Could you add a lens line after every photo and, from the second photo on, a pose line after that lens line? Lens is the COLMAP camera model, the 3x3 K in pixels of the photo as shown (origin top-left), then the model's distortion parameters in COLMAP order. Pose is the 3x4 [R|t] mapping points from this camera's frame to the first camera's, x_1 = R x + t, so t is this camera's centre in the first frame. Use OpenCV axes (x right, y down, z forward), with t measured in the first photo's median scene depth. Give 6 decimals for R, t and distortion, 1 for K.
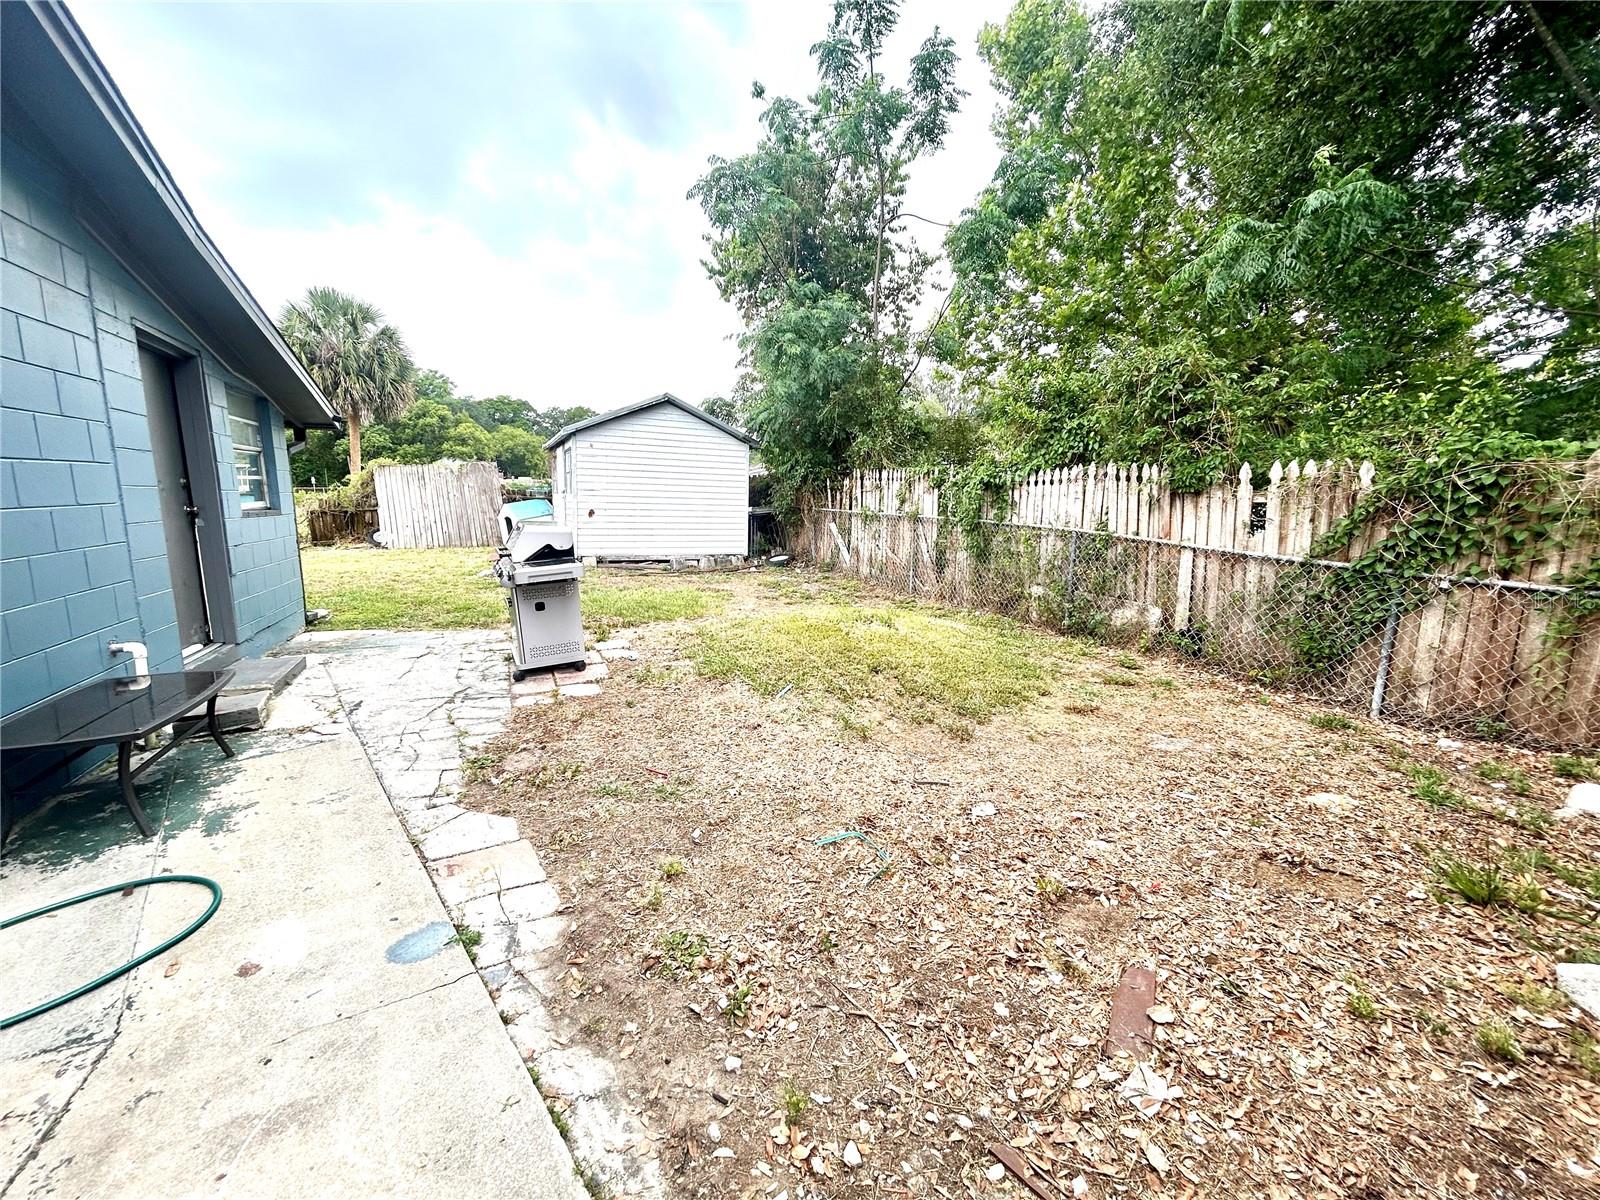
lens RADIAL K [[648.9, 0, 796.6], [0, 648.9, 603.6], [0, 0, 1]] dist [0.000620, 0.001006]
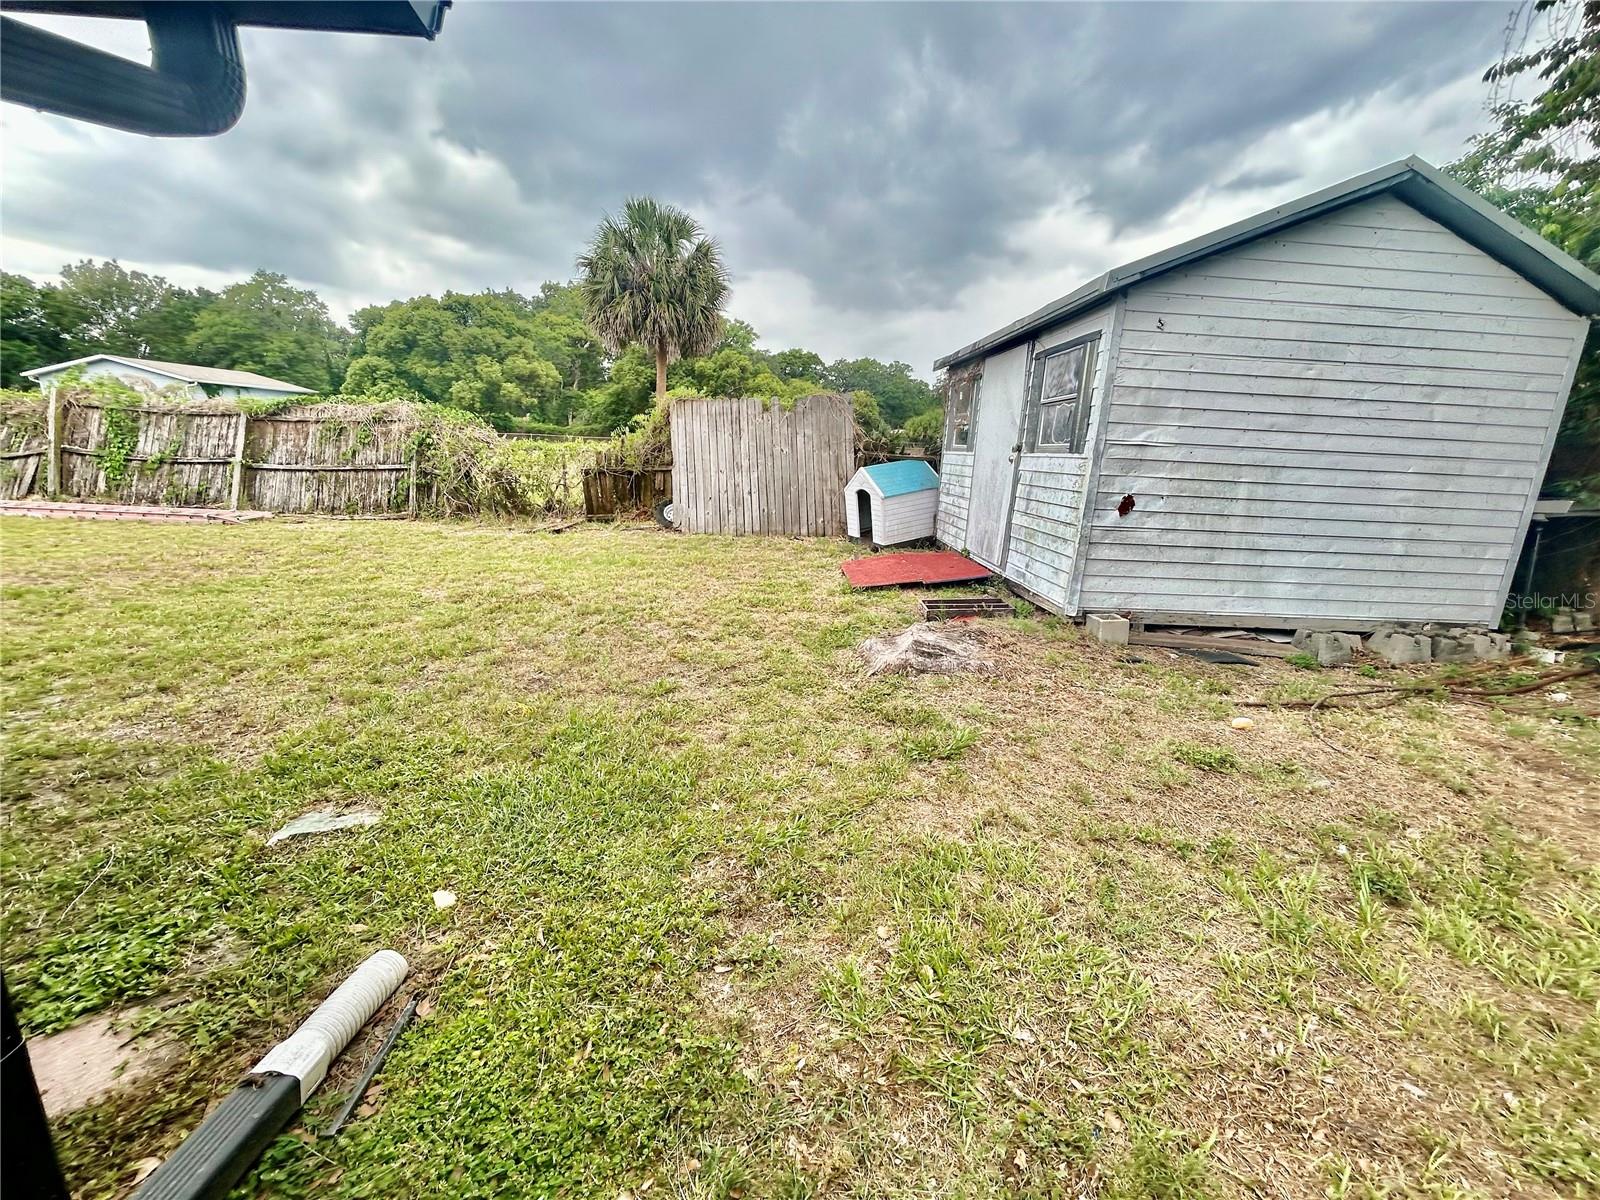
lens RADIAL K [[648.9, 0, 801.5], [0, 648.9, 600.6], [0, 0, 1]] dist [0.000620, 0.001006]
pose [[0.924406, 0.106017, -0.366379, -0.252398], [-0.083945, 0.993590, 0.075708, -0.069048], [0.372057, -0.039229, 0.927381, 0.406332]]
